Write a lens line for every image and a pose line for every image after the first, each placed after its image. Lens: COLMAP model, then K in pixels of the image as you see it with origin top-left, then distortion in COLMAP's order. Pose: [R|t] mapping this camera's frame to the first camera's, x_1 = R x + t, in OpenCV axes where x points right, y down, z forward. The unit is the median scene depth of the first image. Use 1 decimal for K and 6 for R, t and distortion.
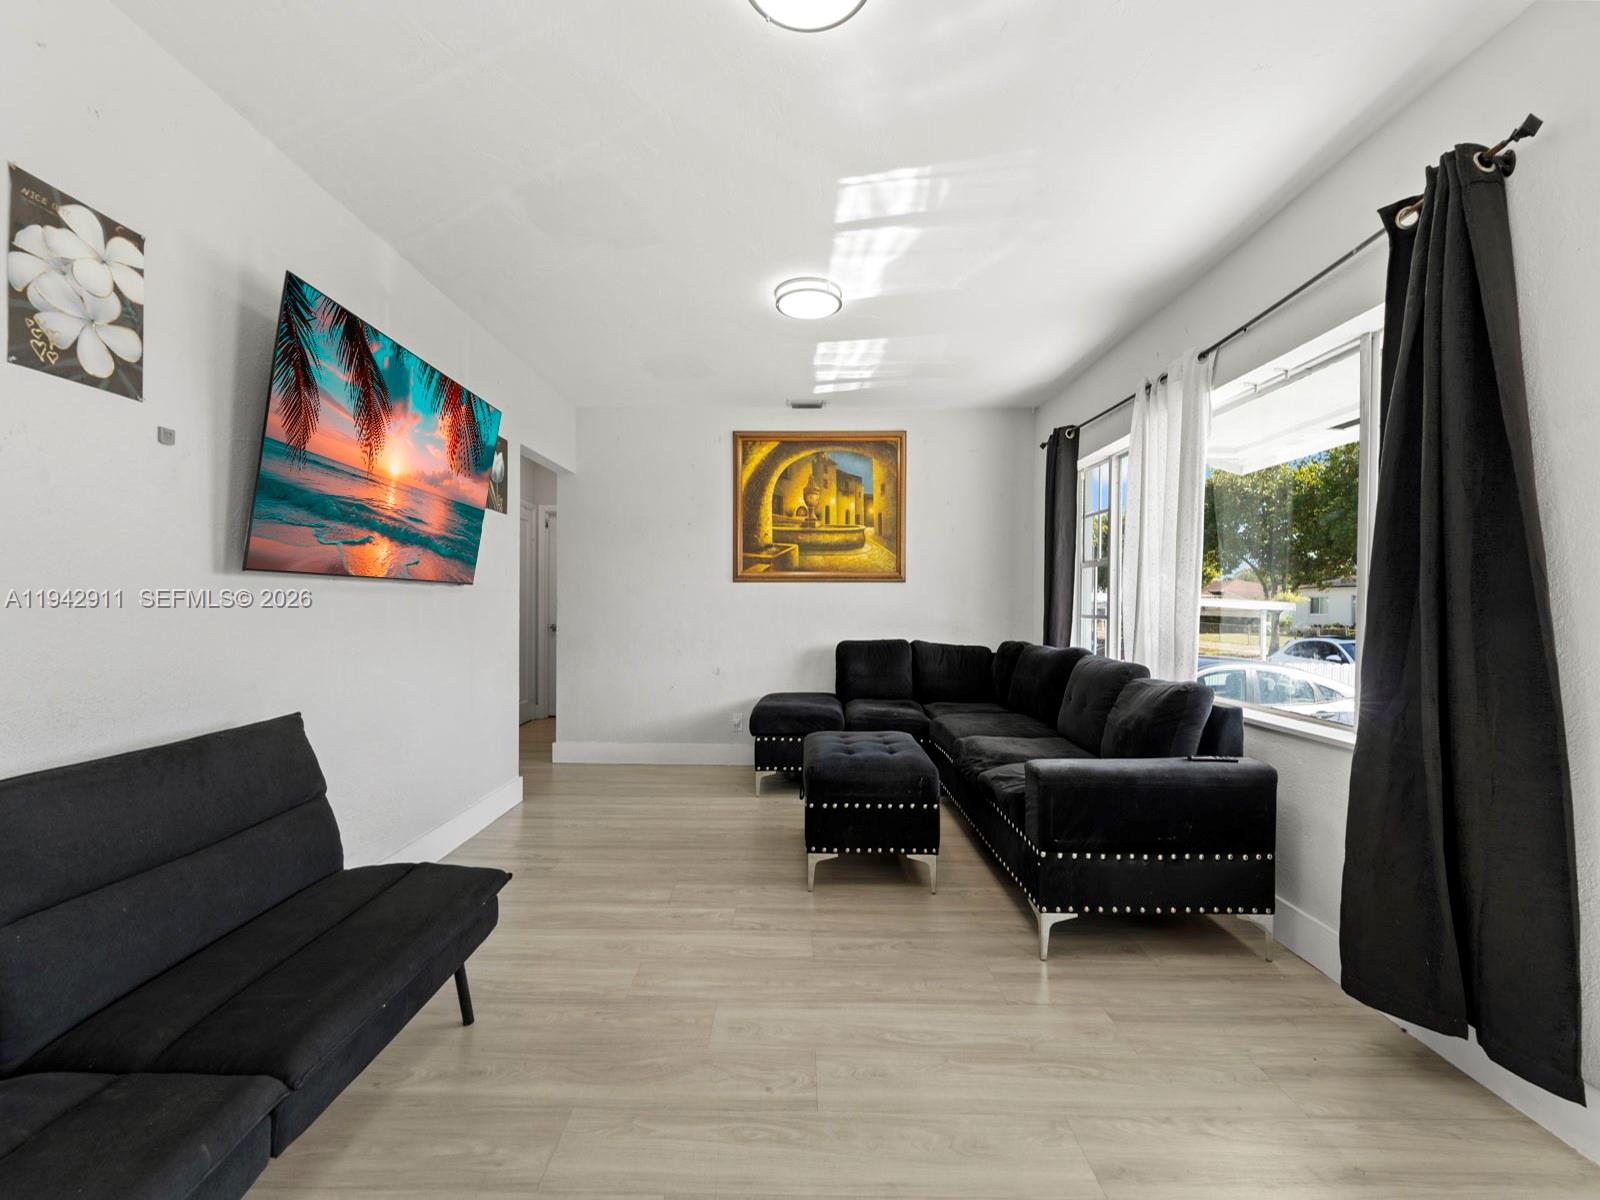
lens RADIAL K [[635.4, 0, 799.3], [0, 635.4, 606.5], [0, 0, 1]] dist [0.000798, 0.000091]
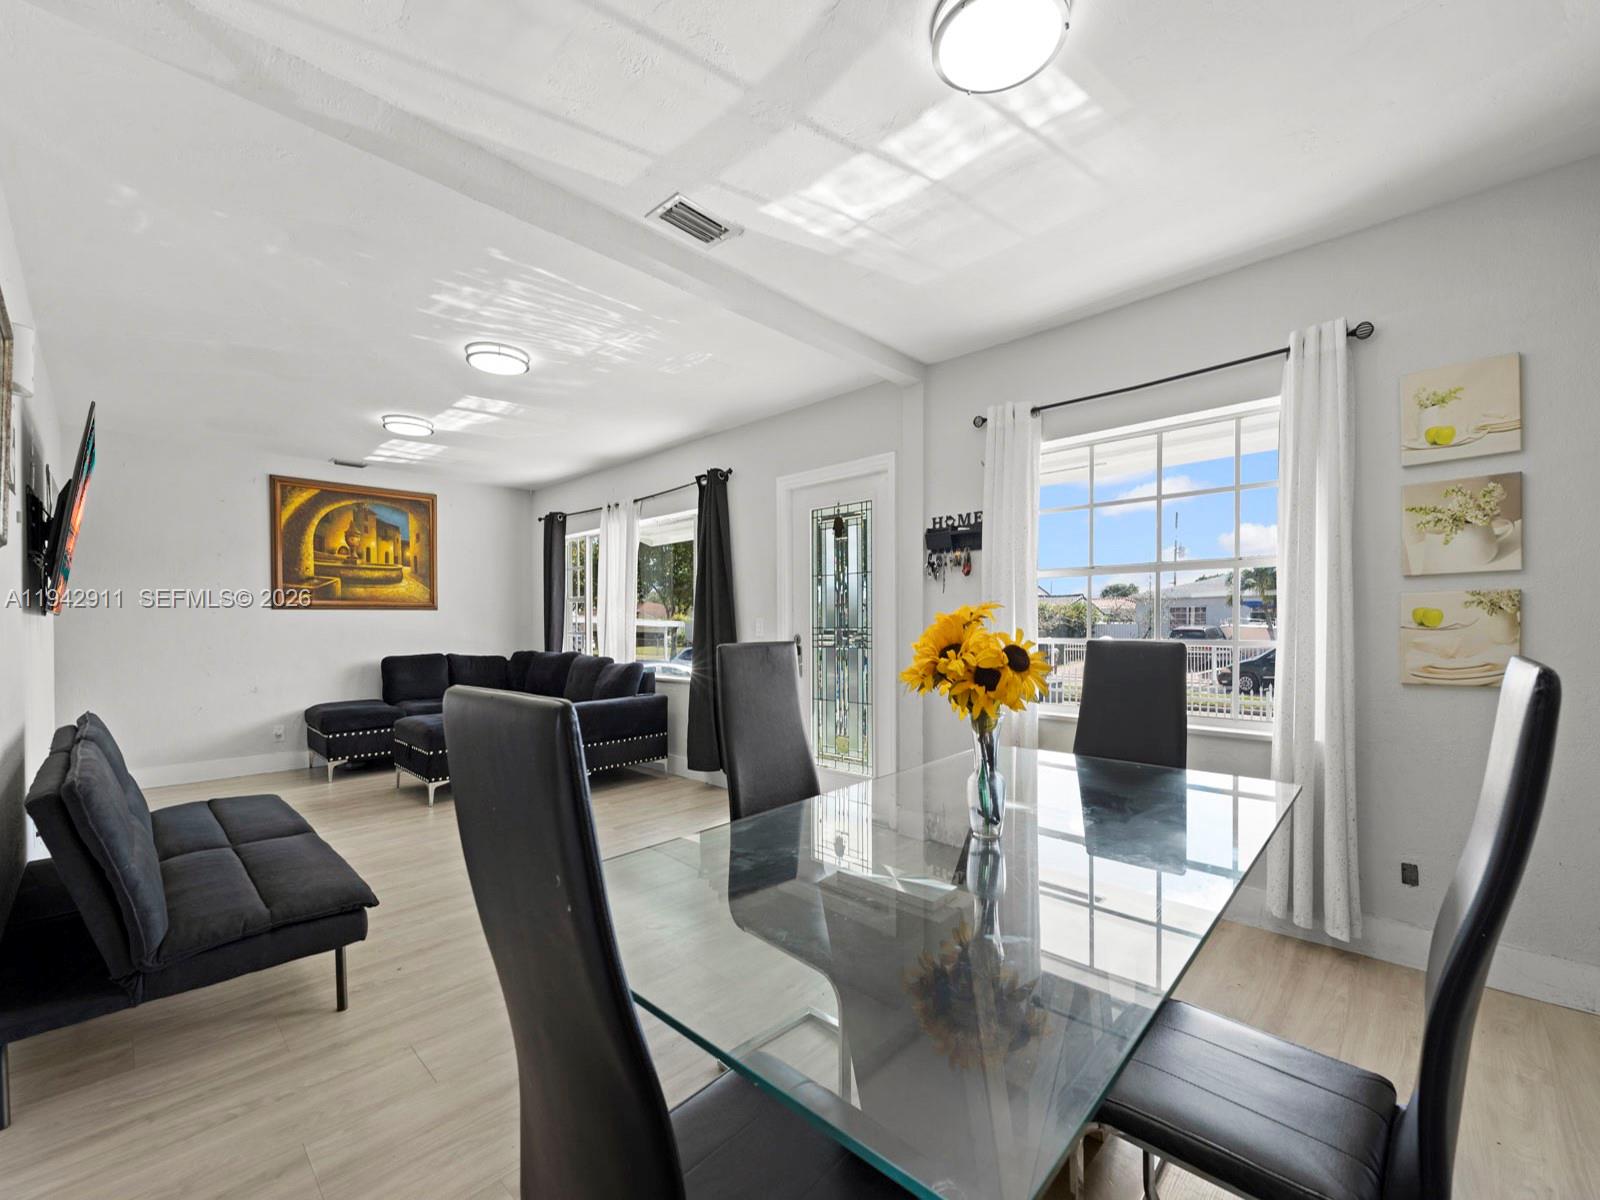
lens RADIAL K [[649.5, 0, 801.4], [0, 649.5, 623.8], [0, 0, 1]] dist [-0.001157, -0.000148]
pose [[0.671409, -0.011170, 0.741003, -0.326509], [0.013998, 0.999899, 0.002389, -0.002444], [-0.740955, 0.008769, 0.671498, -0.462425]]
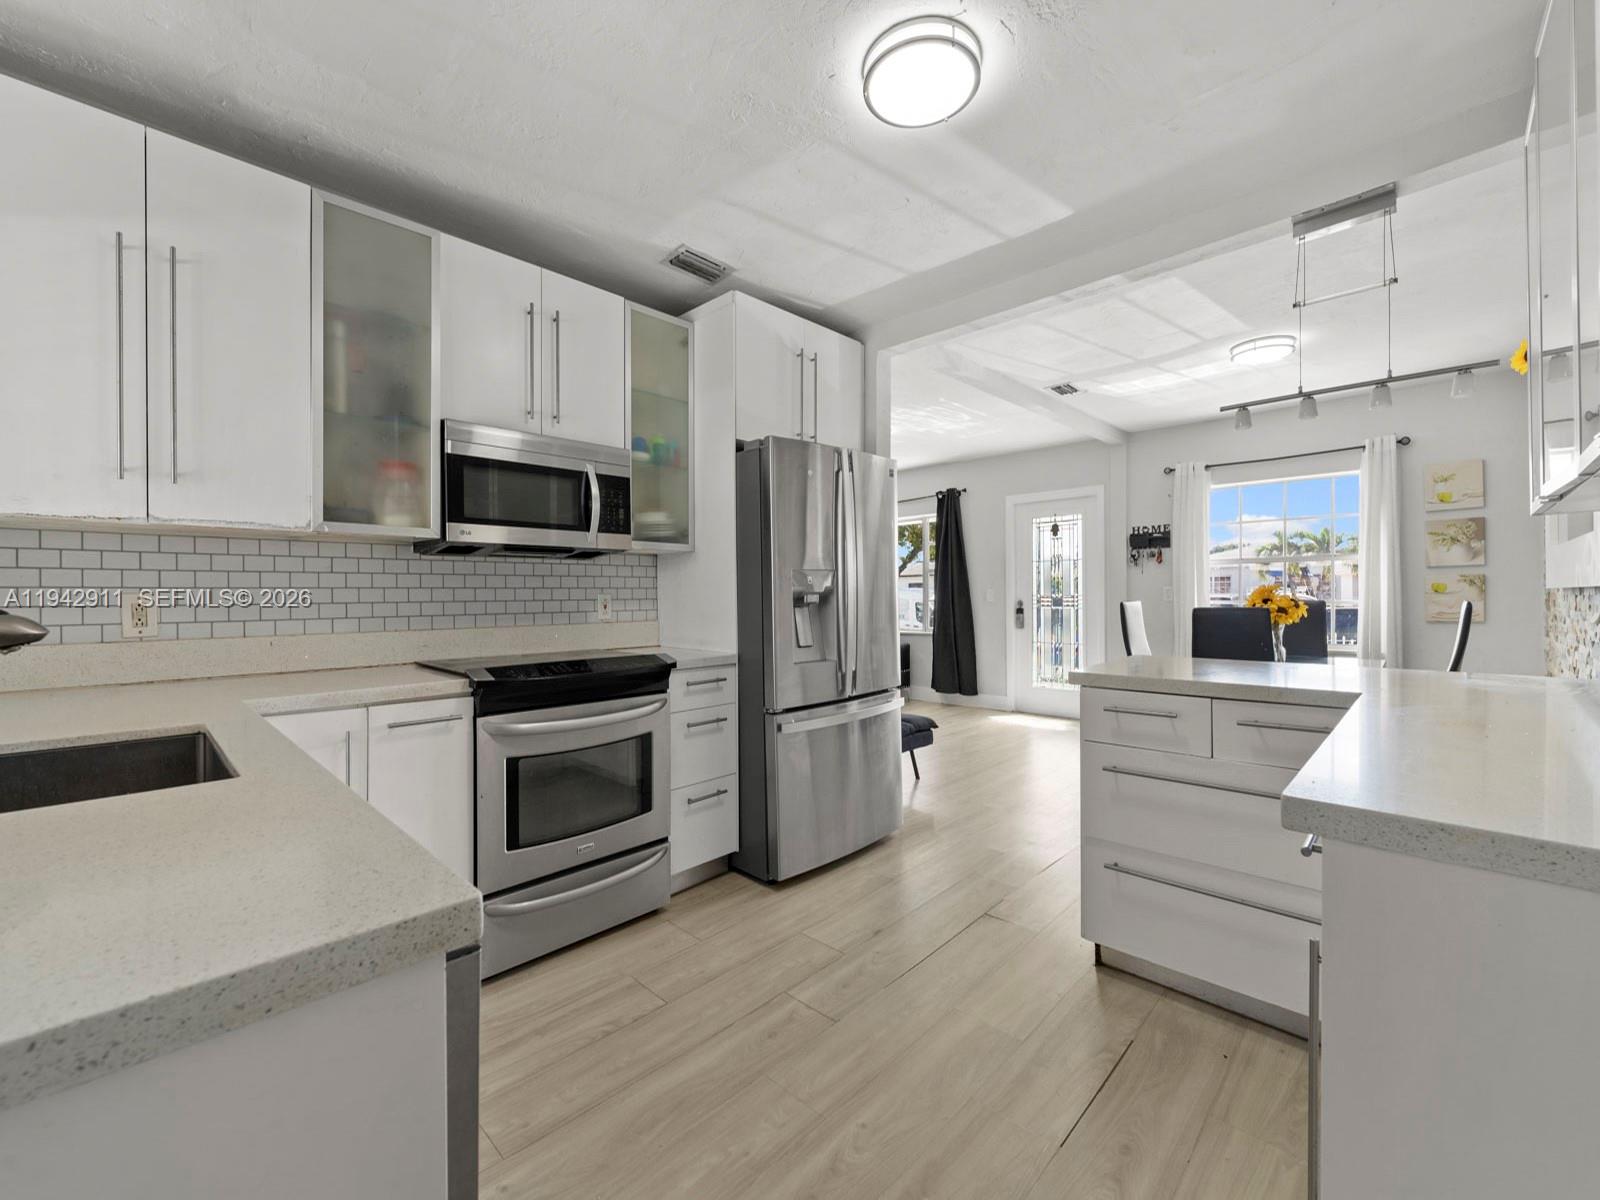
lens RADIAL K [[655.7, 0, 810.9], [0, 655.7, 592.8], [0, 0, 1]] dist [-0.000099, -0.000069]
pose [[0.679771, -0.005741, 0.733402, -1.020474], [0.014266, 0.999884, -0.005396, -0.000282], [-0.733285, 0.014131, 0.679774, -0.461161]]
